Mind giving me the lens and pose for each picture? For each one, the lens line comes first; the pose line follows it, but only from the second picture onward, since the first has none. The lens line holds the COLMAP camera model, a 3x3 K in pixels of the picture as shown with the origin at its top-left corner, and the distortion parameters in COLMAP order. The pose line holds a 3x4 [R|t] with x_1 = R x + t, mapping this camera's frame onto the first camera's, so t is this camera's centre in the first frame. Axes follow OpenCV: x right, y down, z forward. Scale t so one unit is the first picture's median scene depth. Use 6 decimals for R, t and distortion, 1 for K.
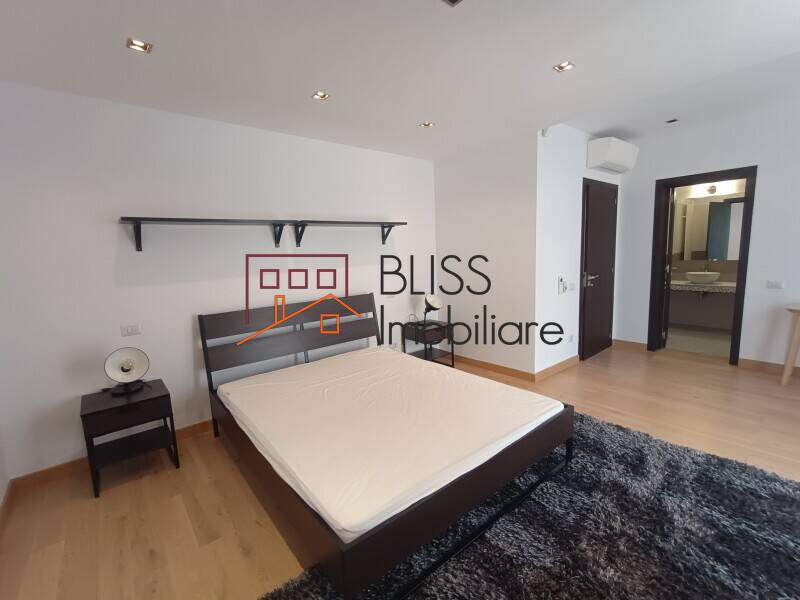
lens RADIAL K [[361.0, 0, 401.2], [0, 361.0, 299.2], [0, 0, 1]] dist [0.001342, 0.000402]
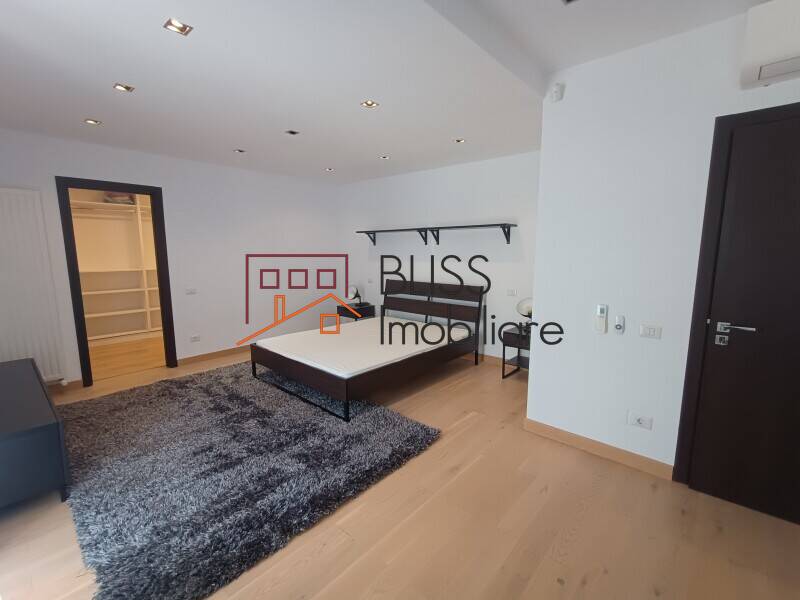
lens RADIAL K [[361.0, 0, 401.3], [0, 361.0, 299.1], [0, 0, 1]] dist [0.001342, 0.000402]
pose [[0.158979, 0.173269, -0.971959, 1.137086], [-0.140821, 0.978393, 0.151382, -0.131290], [0.977187, 0.112805, 0.179944, 0.618245]]
